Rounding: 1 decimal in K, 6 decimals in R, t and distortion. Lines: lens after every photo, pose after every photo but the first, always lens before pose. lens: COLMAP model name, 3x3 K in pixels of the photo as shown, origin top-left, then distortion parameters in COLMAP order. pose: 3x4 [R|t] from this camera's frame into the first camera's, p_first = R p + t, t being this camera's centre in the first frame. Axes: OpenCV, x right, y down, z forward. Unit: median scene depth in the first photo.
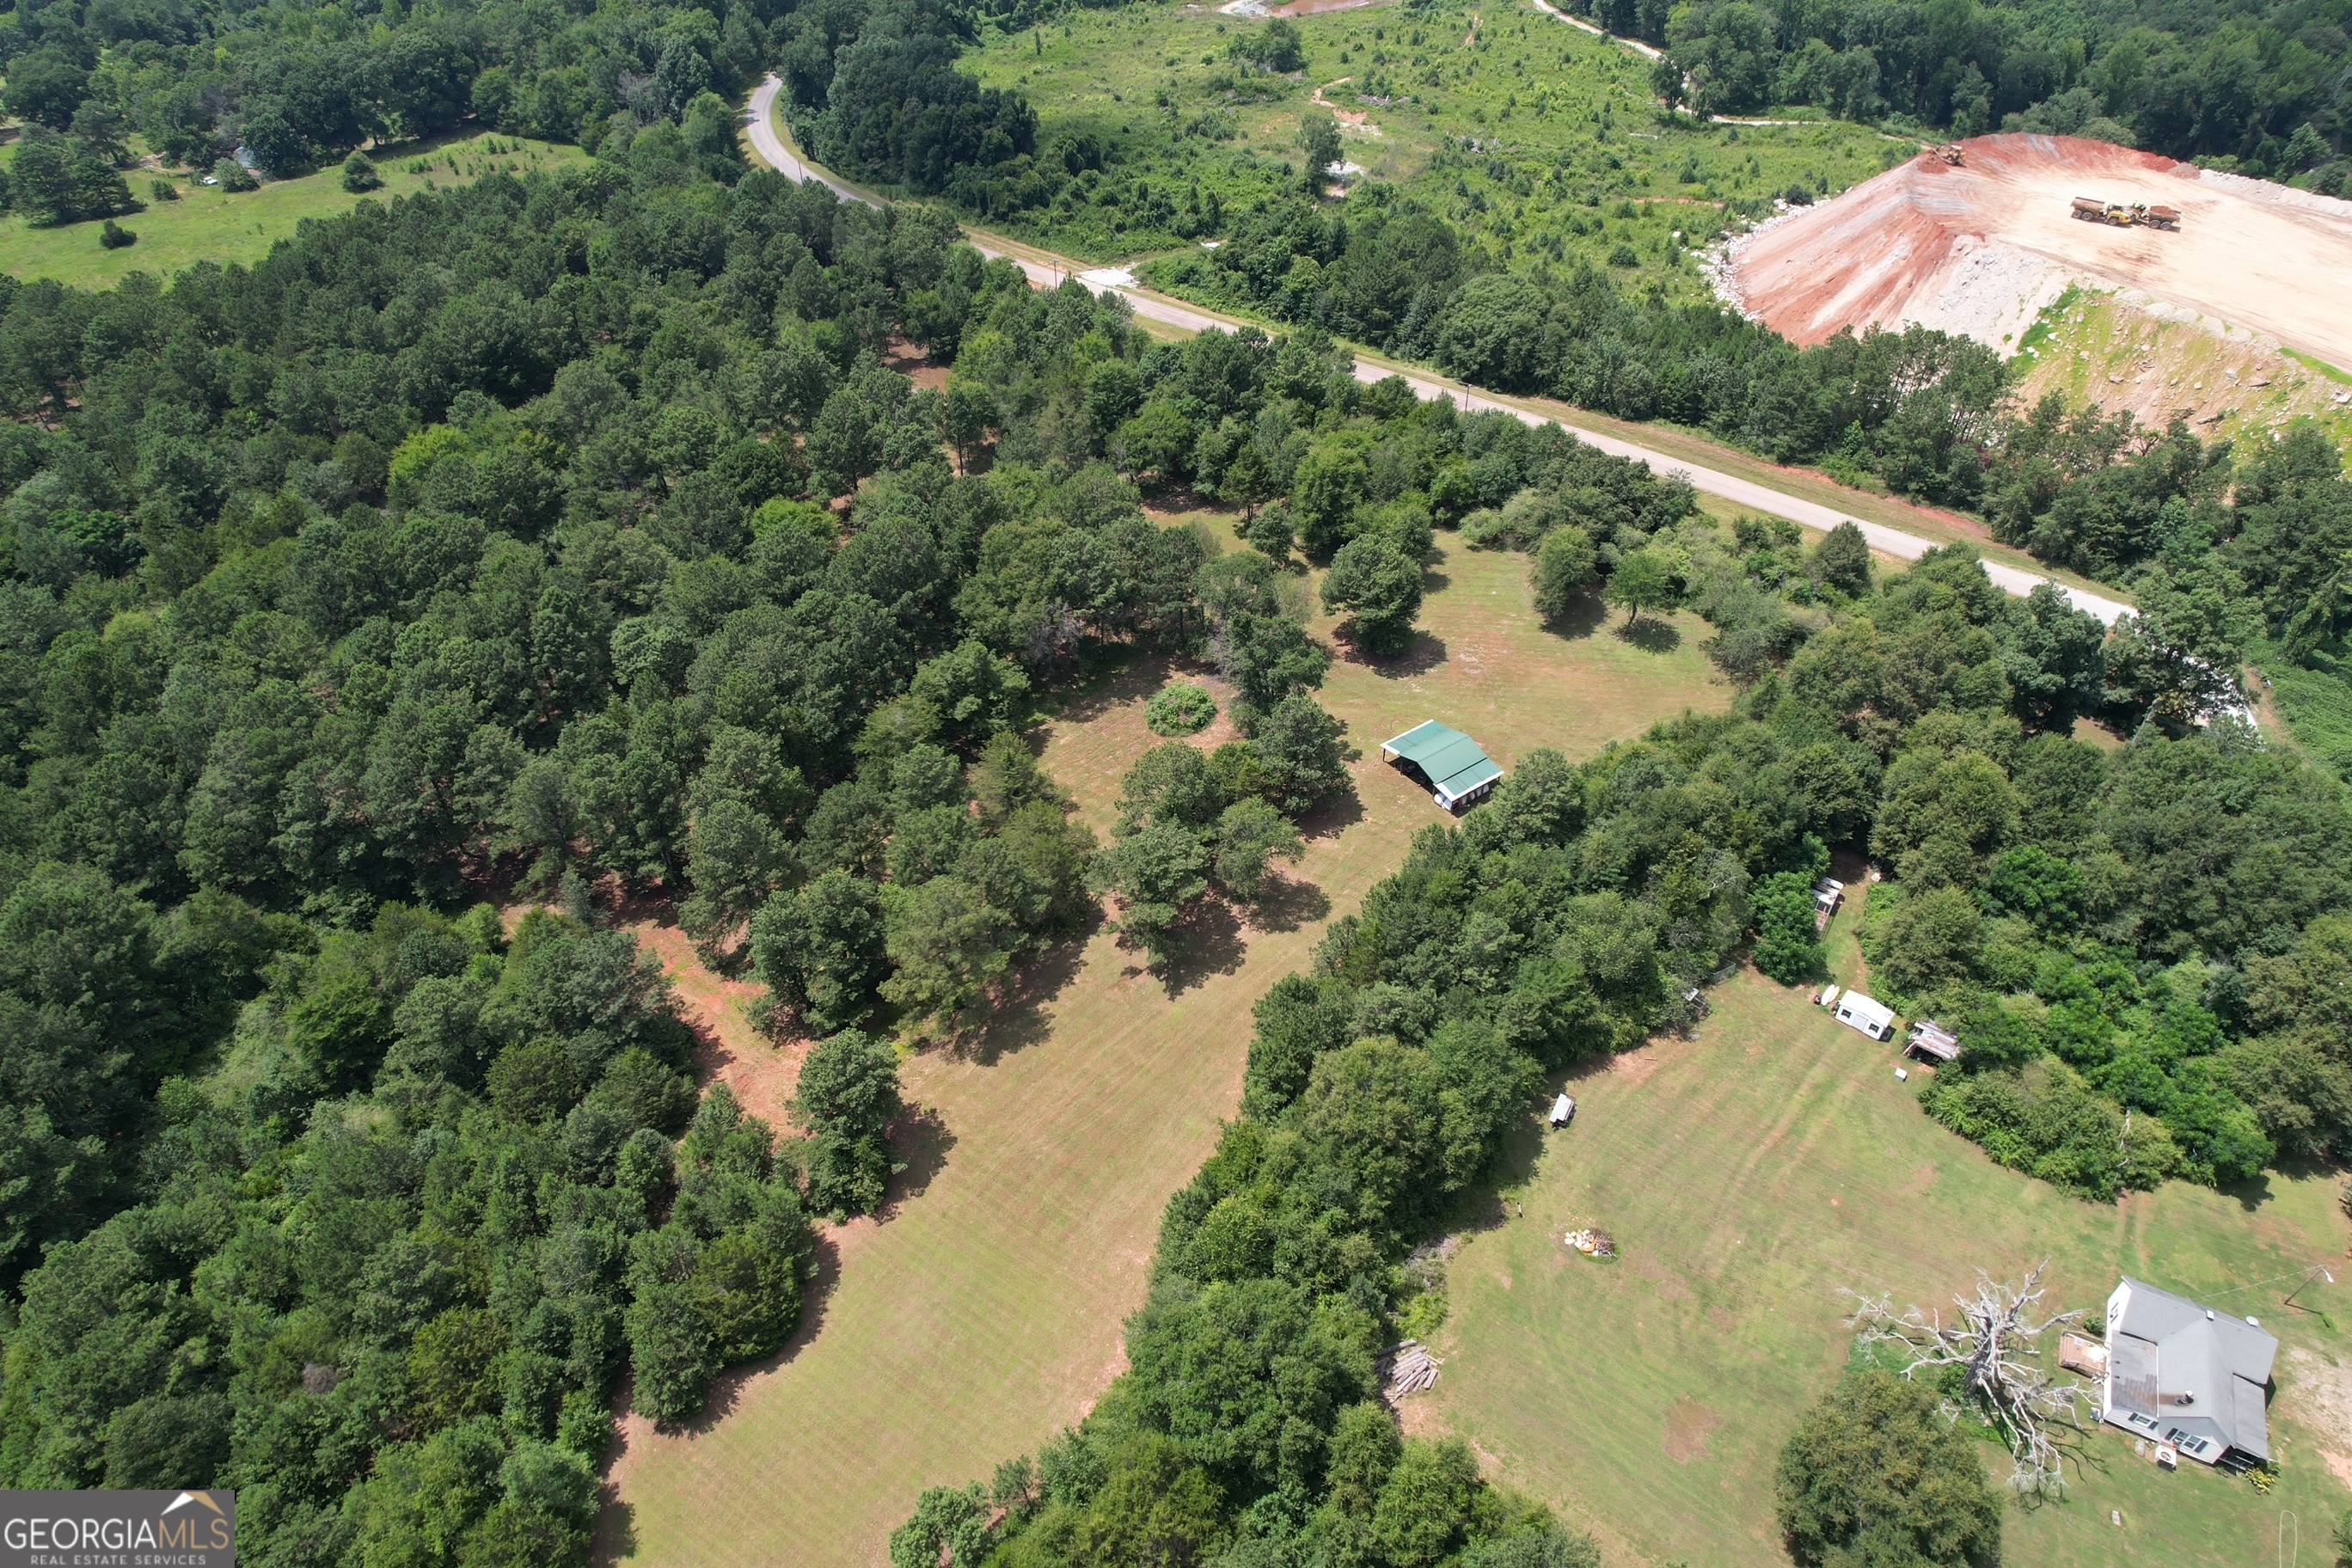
lens RADIAL K [[1508.1, 0, 1177.5], [0, 1508.1, 786.2], [0, 0, 1]] dist [-0.065303, 0.052250]
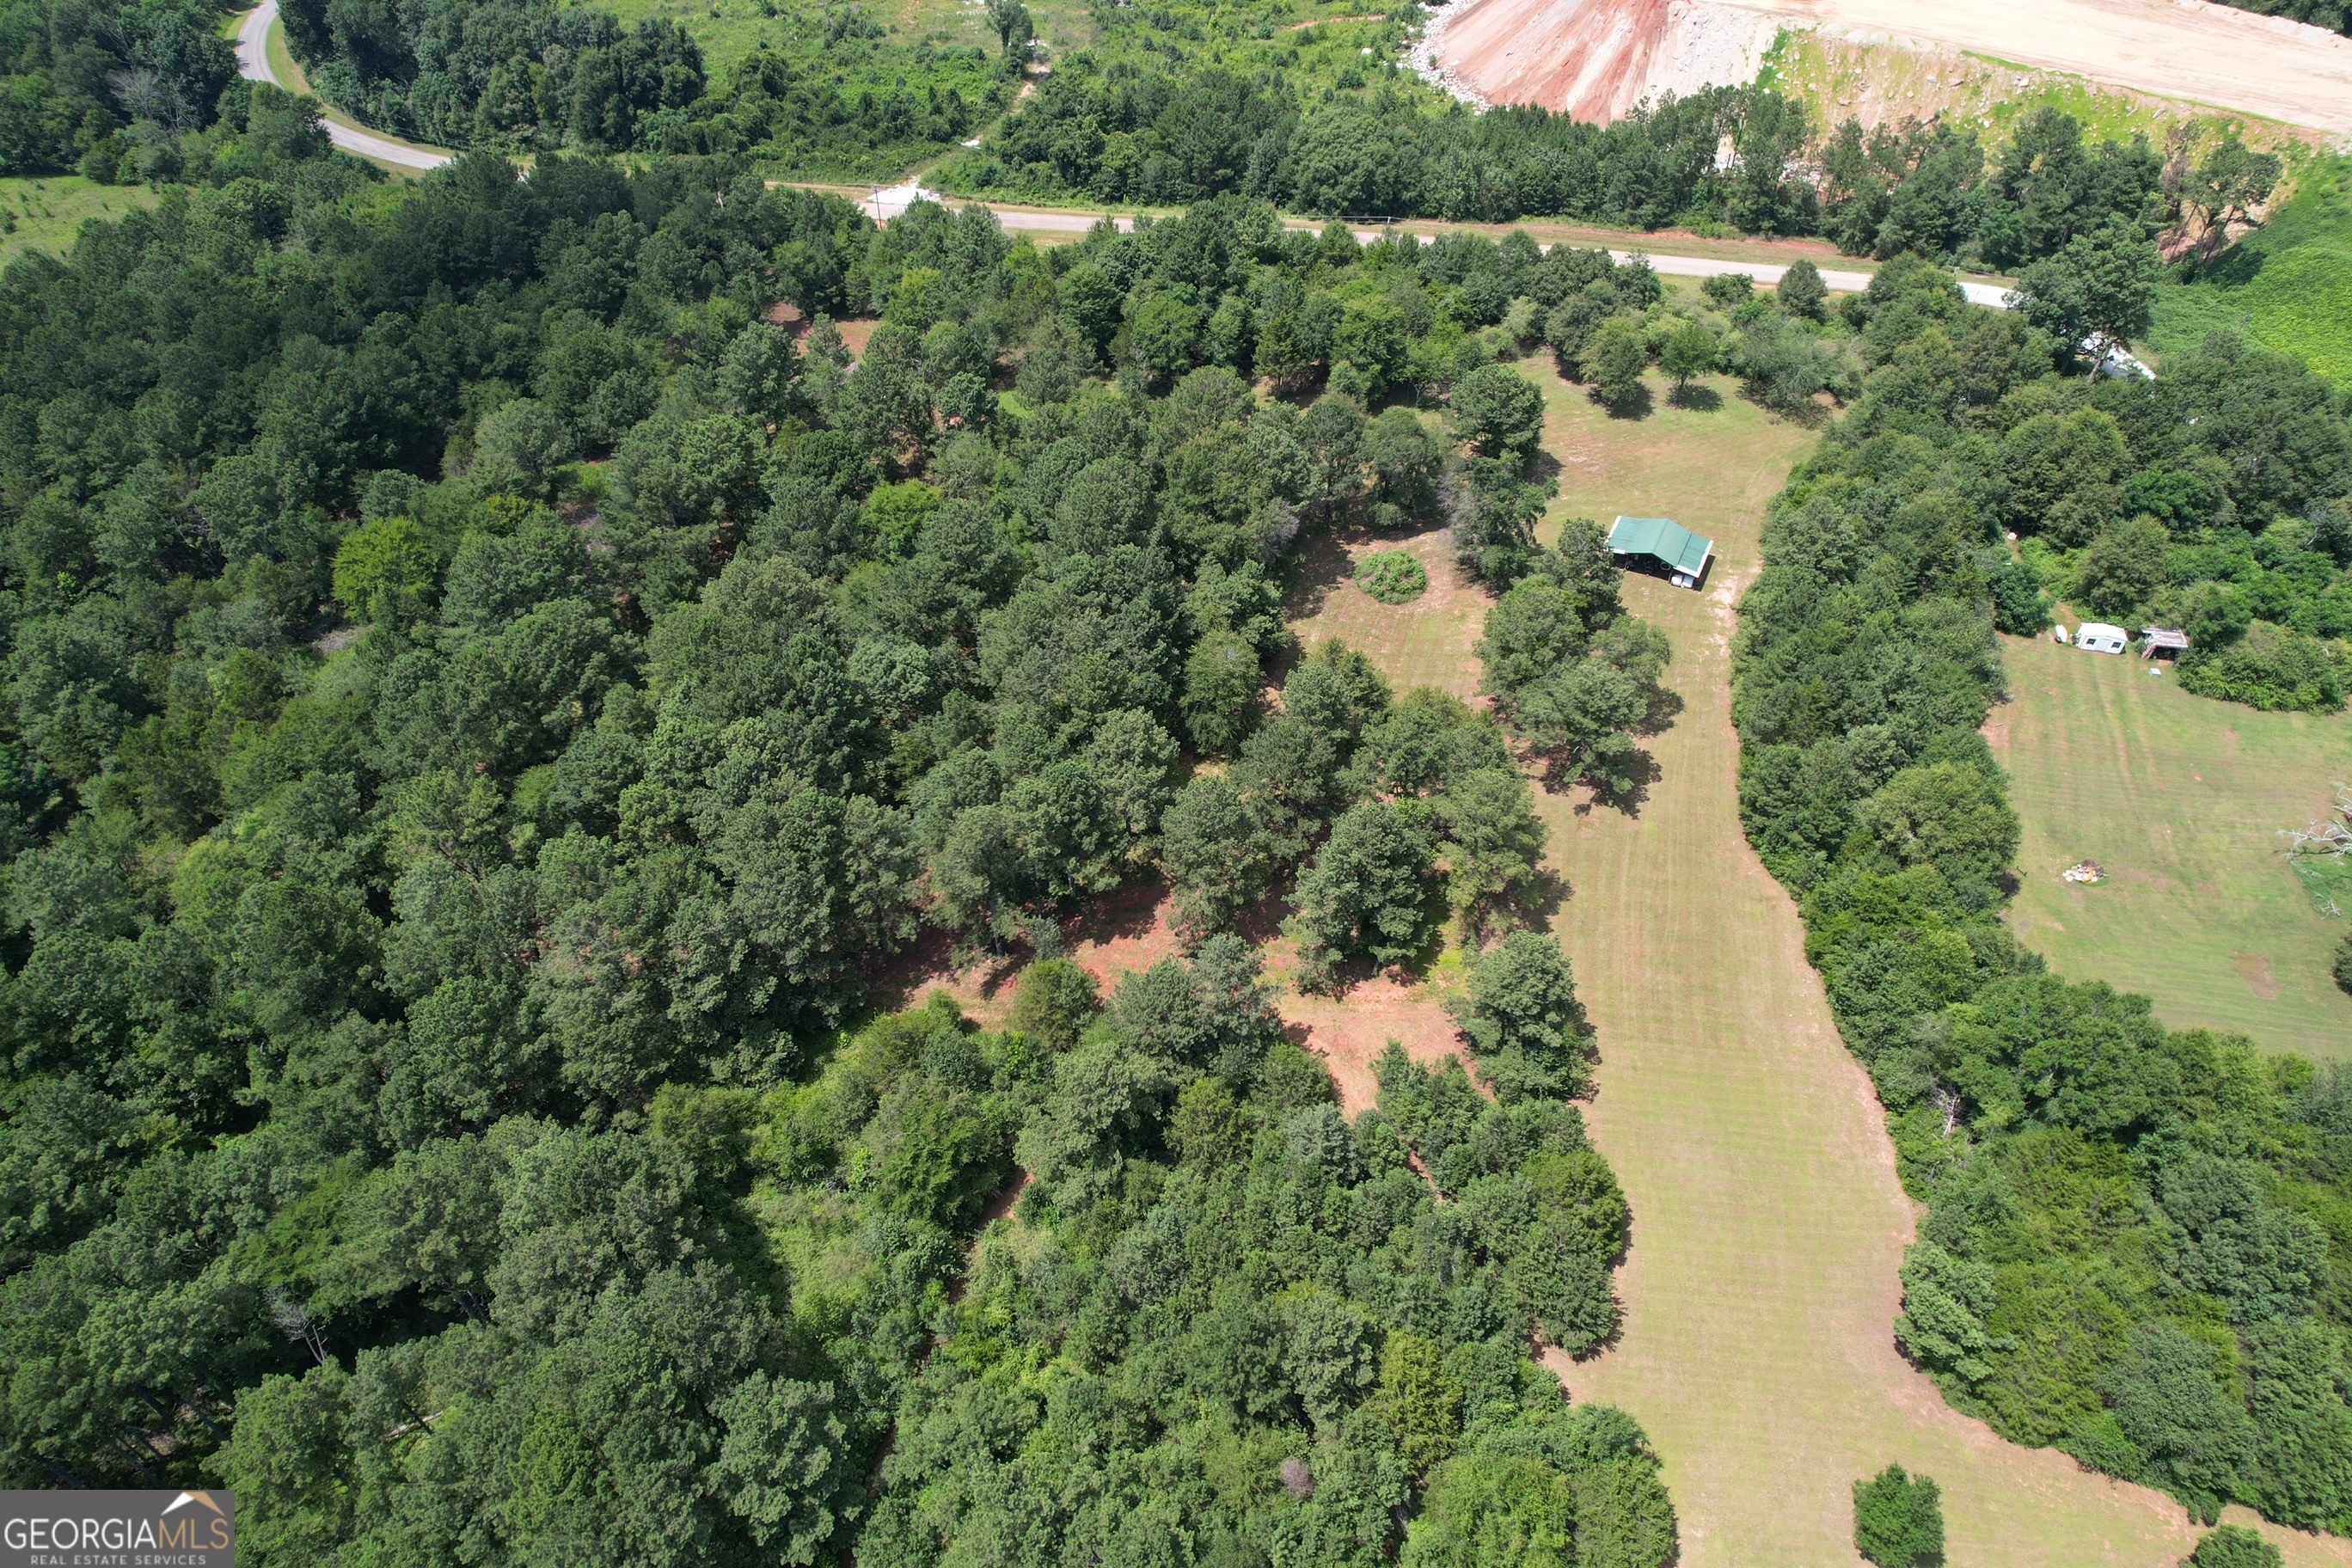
lens RADIAL K [[1508.1, 0, 1178.4], [0, 1508.1, 782.5], [0, 0, 1]] dist [-0.065303, 0.052250]
pose [[0.887943, -0.325750, 0.324721, -0.481536], [0.302861, 0.945418, 0.120248, -0.081897], [-0.346168, -0.008428, 0.938135, 0.096061]]
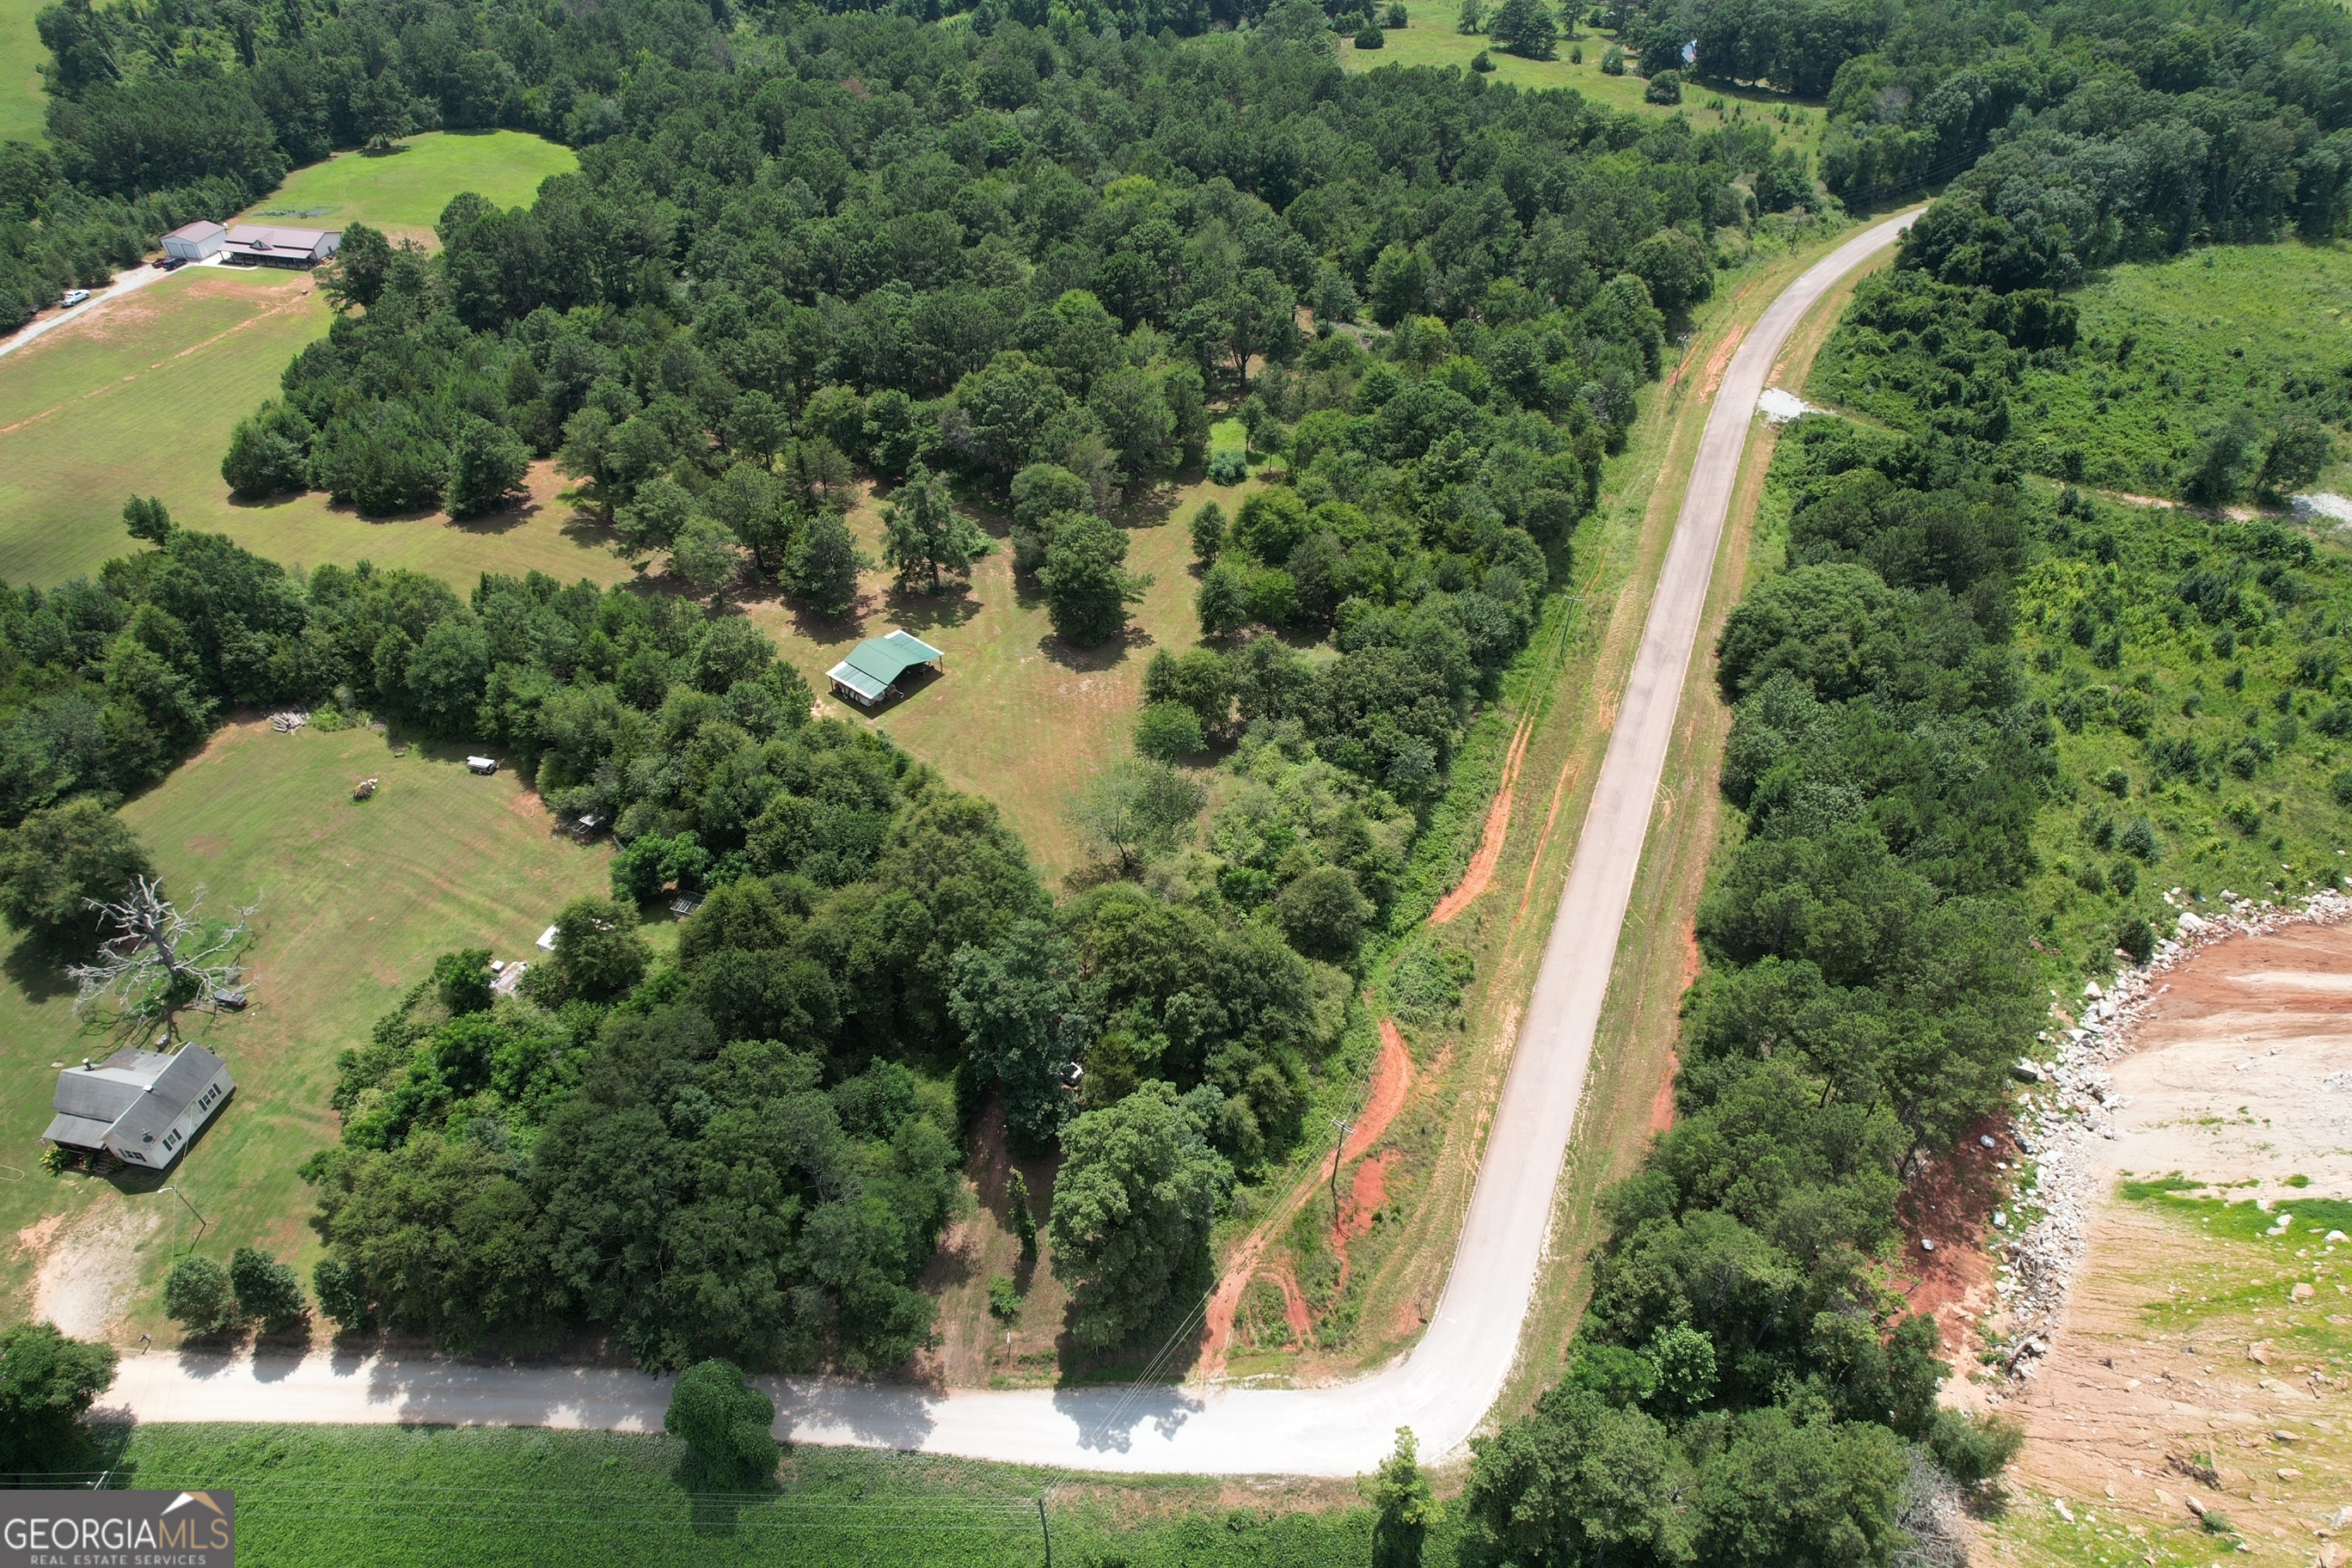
lens RADIAL K [[1508.1, 0, 1173.0], [0, 1508.1, 781.4], [0, 0, 1]] dist [-0.065303, 0.052250]
pose [[0.253686, 0.632275, -0.732032, 0.959277], [-0.632433, 0.681043, 0.369064, -0.437470], [0.731896, 0.369335, 0.572643, 0.508758]]
